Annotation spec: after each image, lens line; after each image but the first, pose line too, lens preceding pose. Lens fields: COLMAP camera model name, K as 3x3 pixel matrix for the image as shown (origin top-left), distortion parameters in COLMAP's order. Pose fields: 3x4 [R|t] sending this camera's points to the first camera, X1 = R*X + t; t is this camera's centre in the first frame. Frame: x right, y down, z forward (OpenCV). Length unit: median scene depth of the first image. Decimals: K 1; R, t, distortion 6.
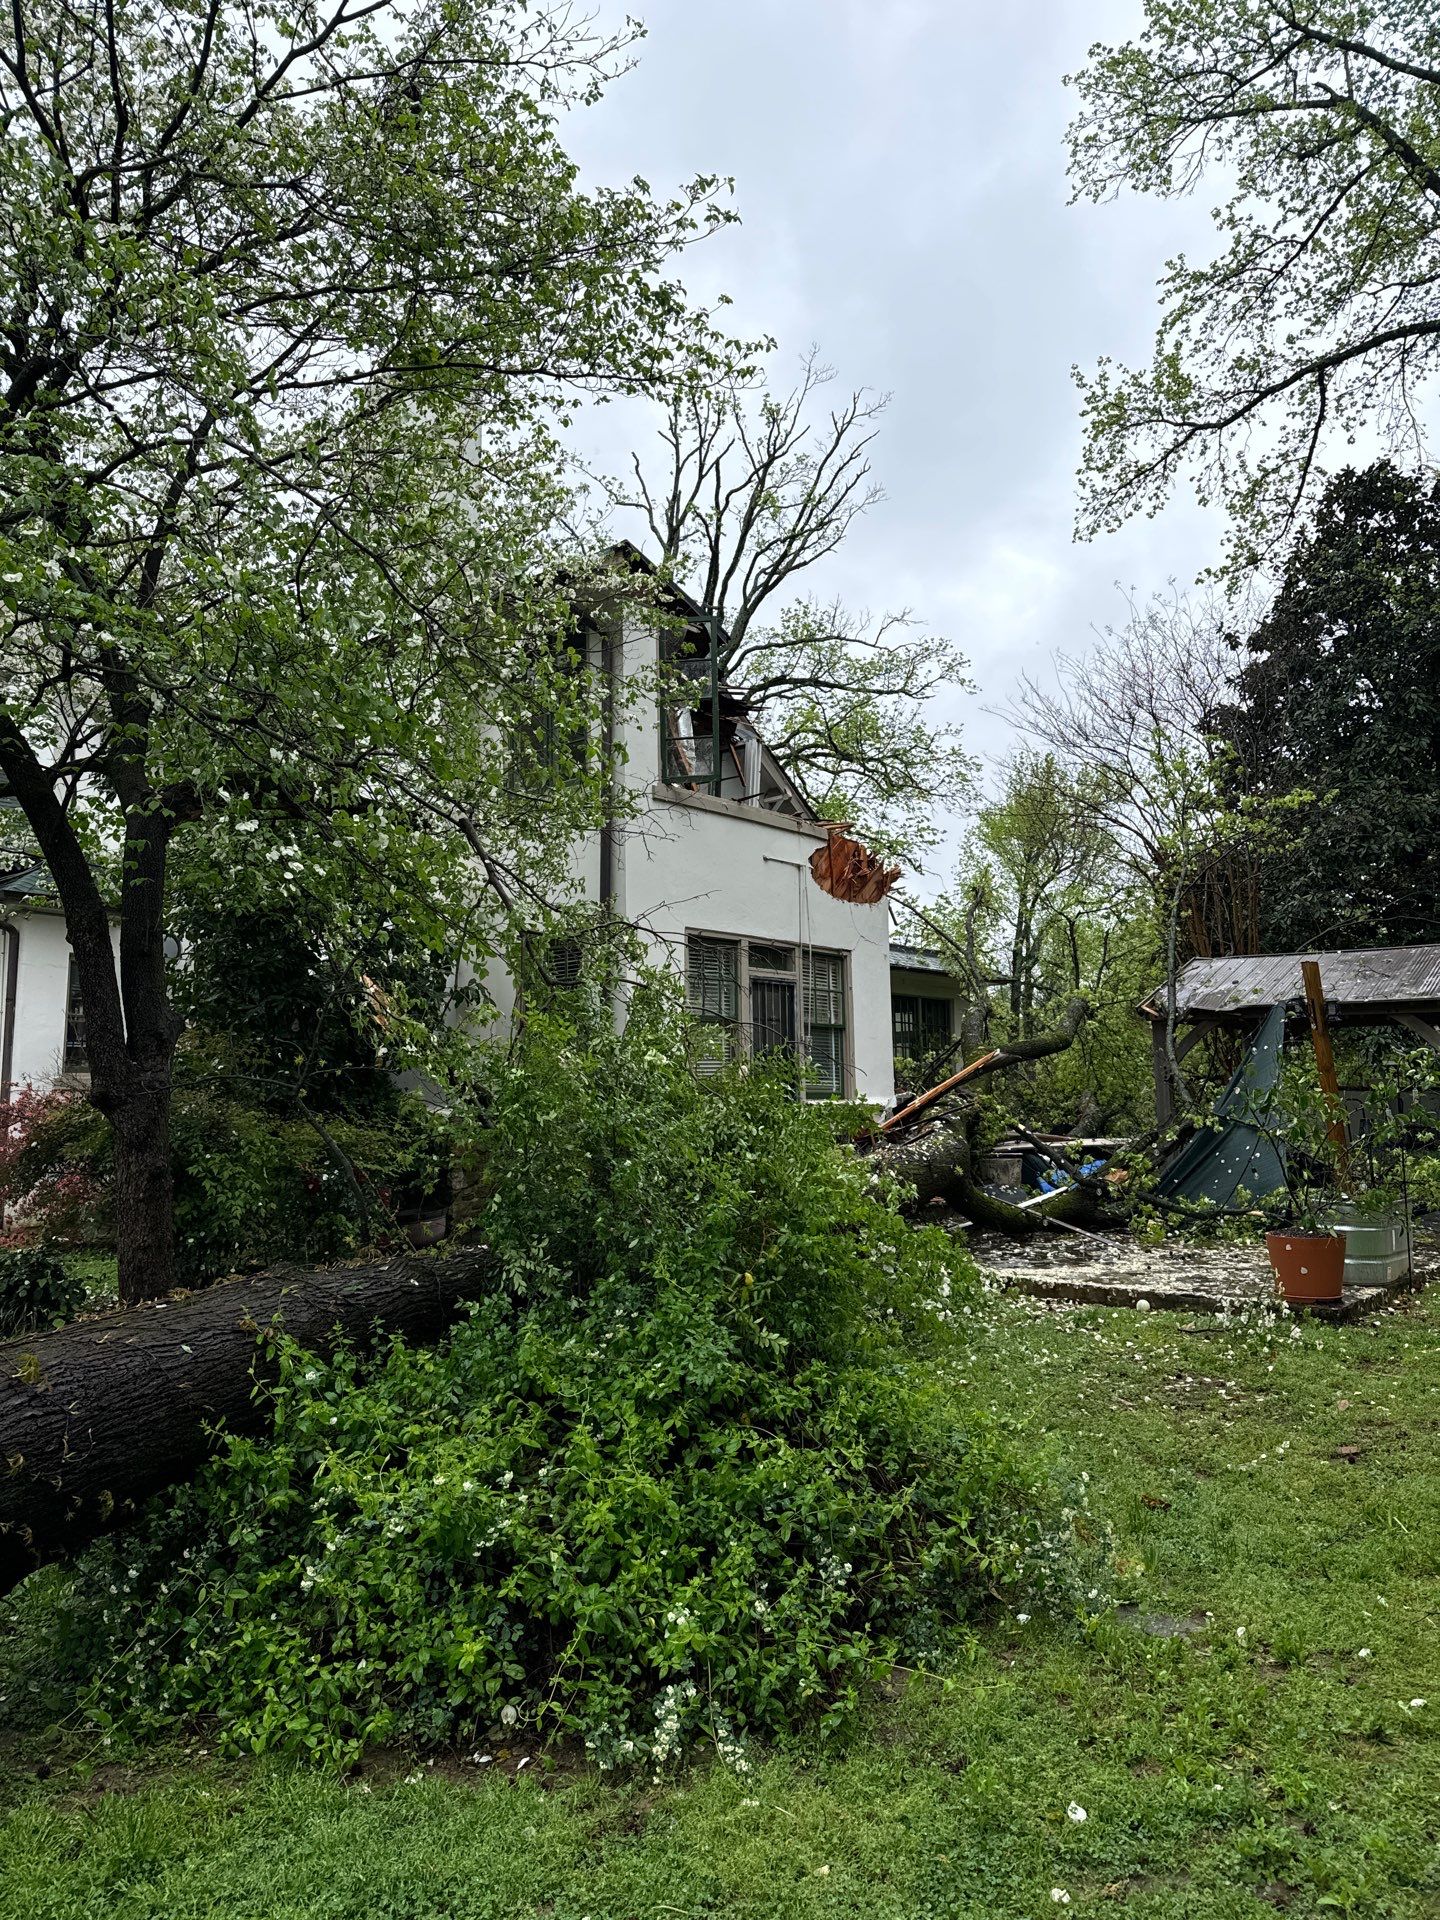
lens RADIAL K [[1363.2, 0, 728.3], [0, 1363.2, 963.5], [0, 0, 1]] dist [0.074729, -0.045251]
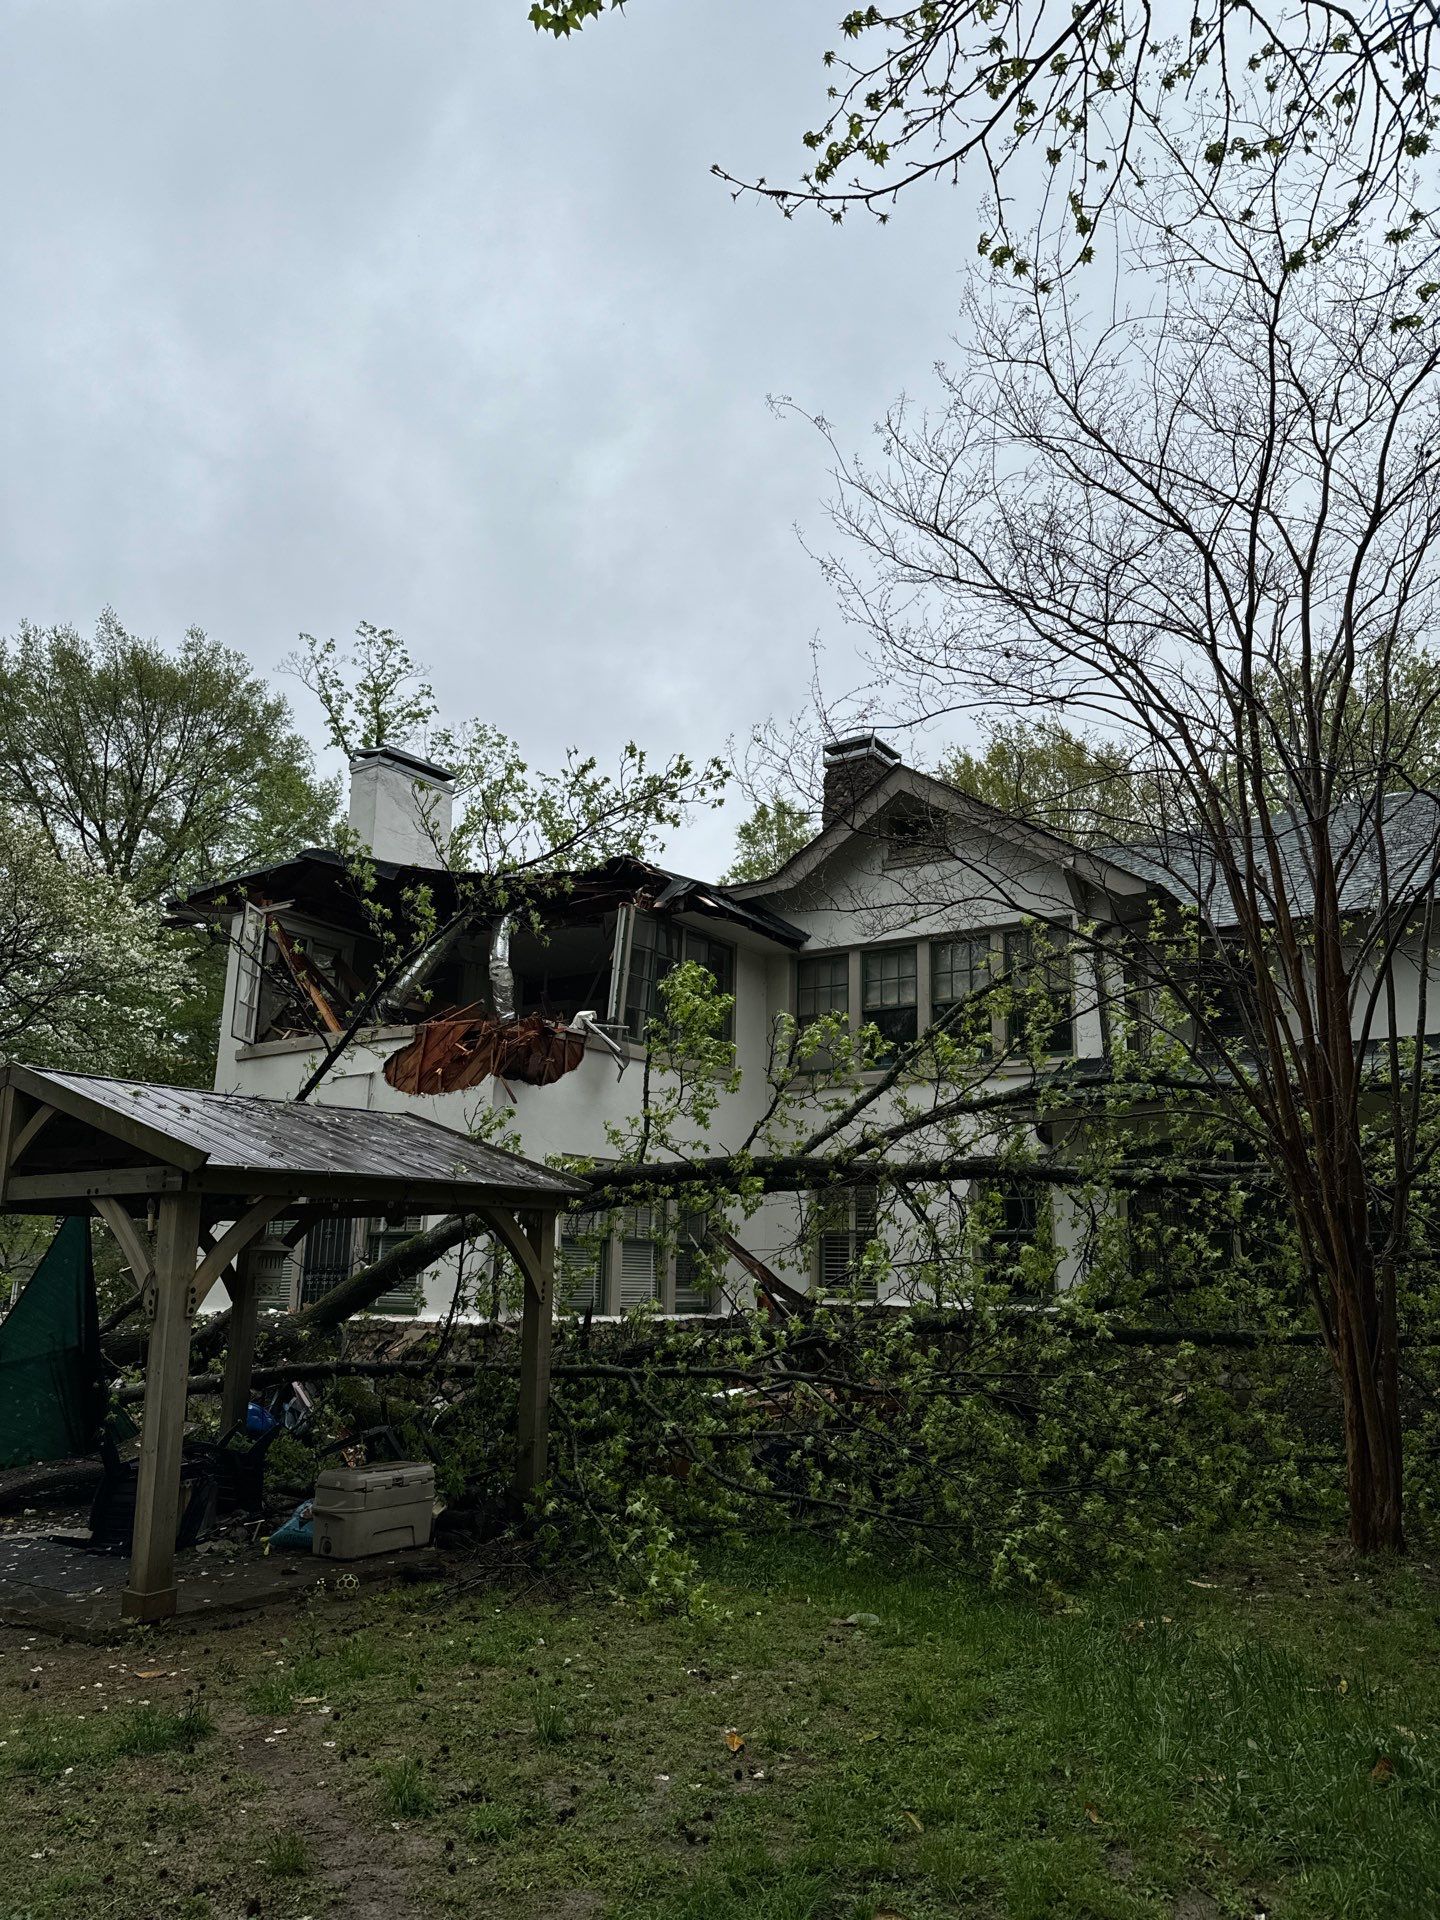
lens RADIAL K [[1363.2, 0, 738.3], [0, 1363.2, 953.8], [0, 0, 1]] dist [0.074729, -0.045251]
pose [[0.095905, -0.221956, -0.970329, 0.436393], [0.085533, 0.973054, -0.214125, 0.033109], [0.991709, -0.062460, 0.112305, 0.468088]]
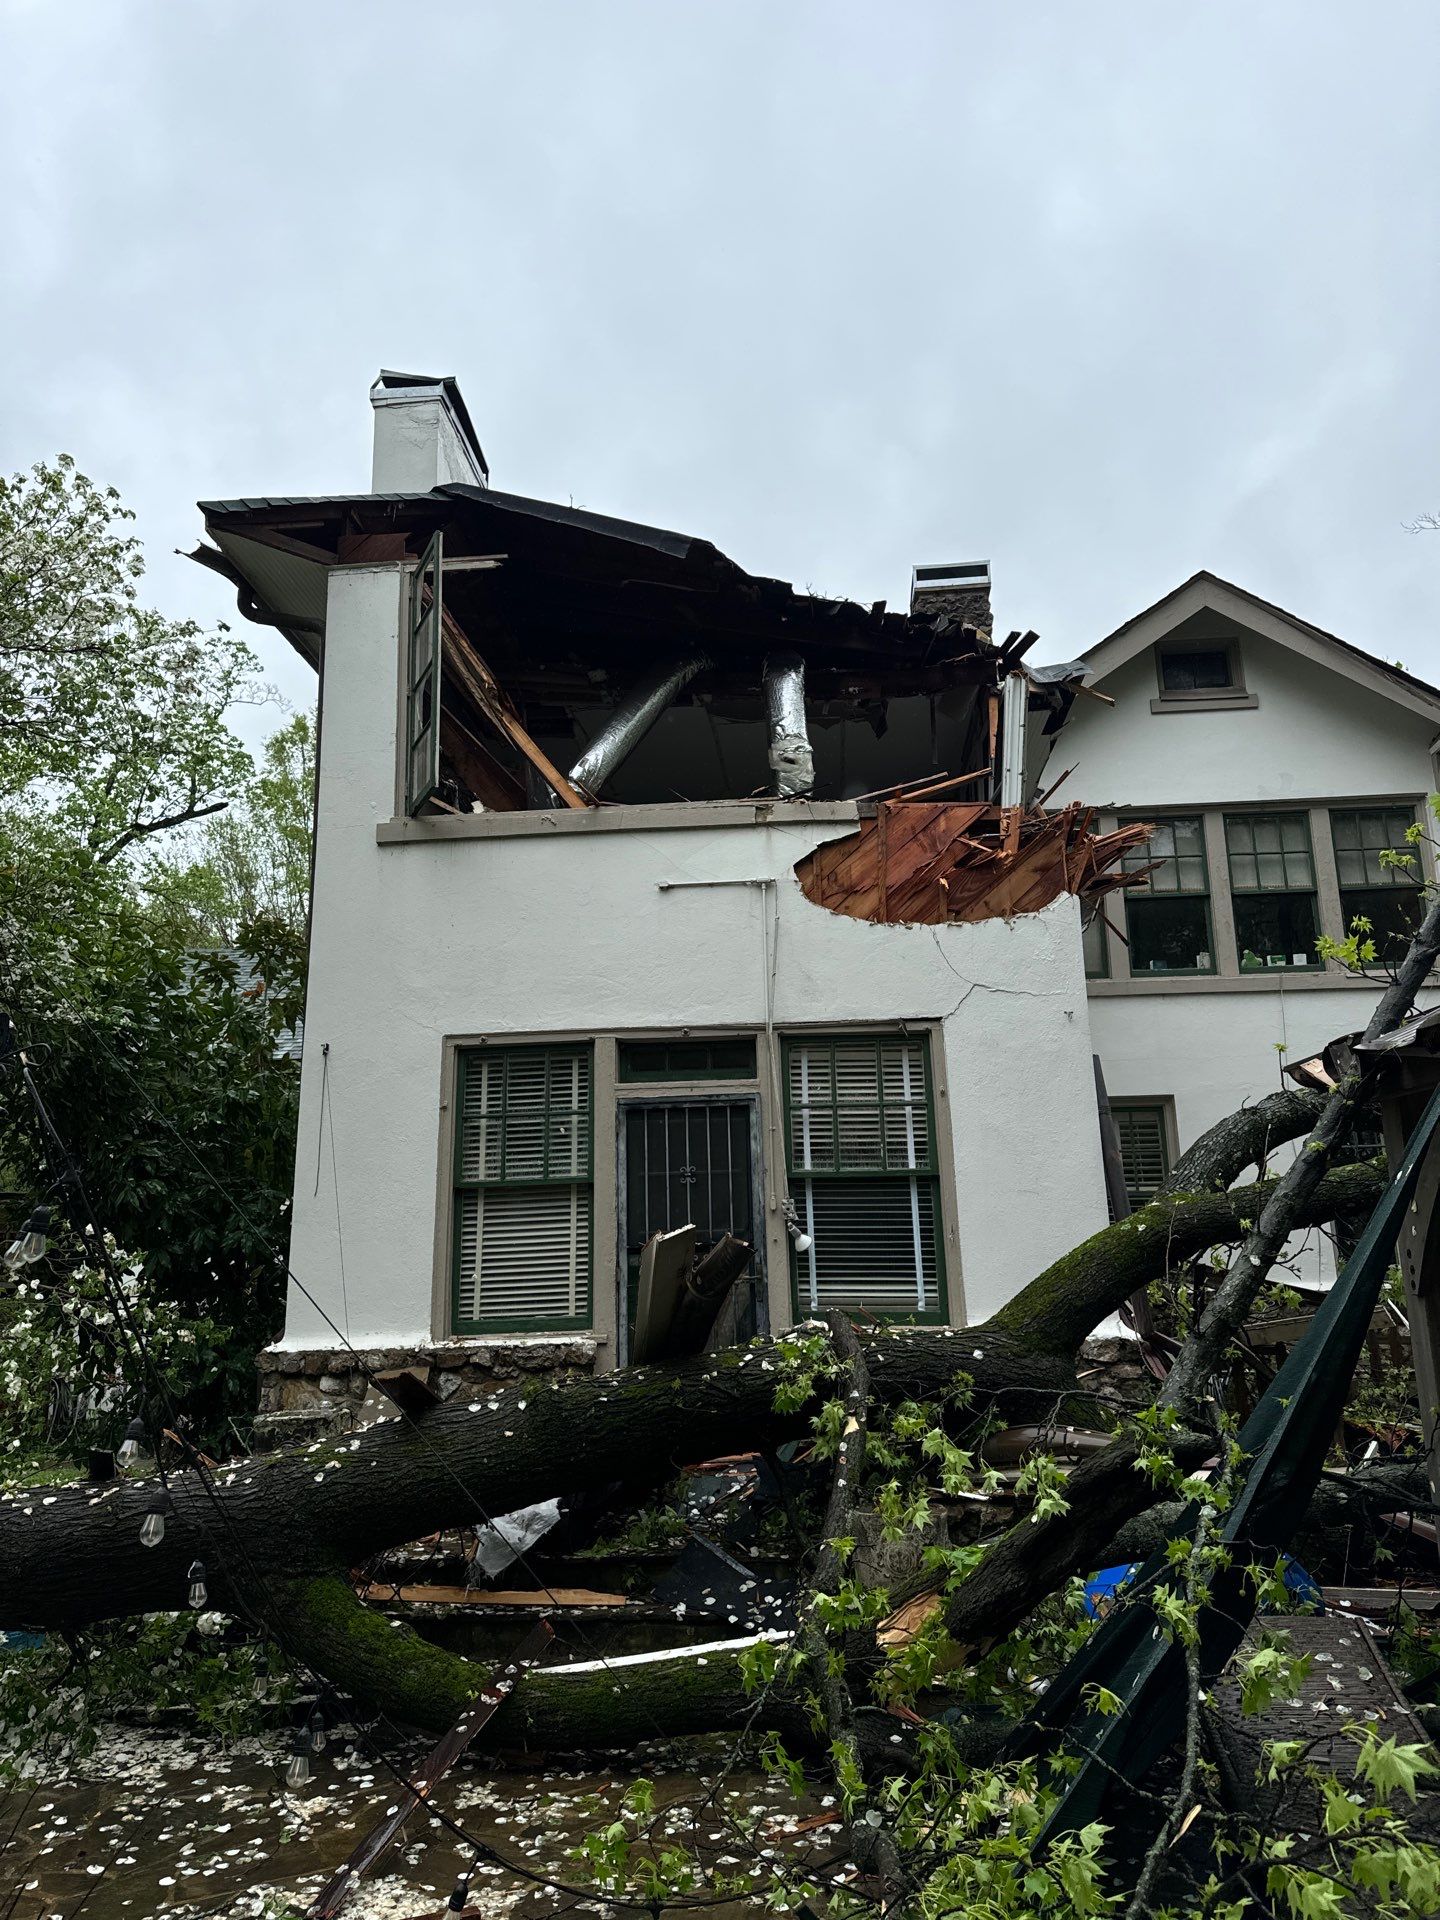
lens RADIAL K [[1363.2, 0, 728.0], [0, 1363.2, 943.0], [0, 0, 1]] dist [0.074729, -0.045251]
pose [[0.562037, -0.203166, -0.801772, 0.192003], [0.097686, 0.978883, -0.179567, 0.019349], [0.821323, 0.022601, 0.570016, 0.272891]]
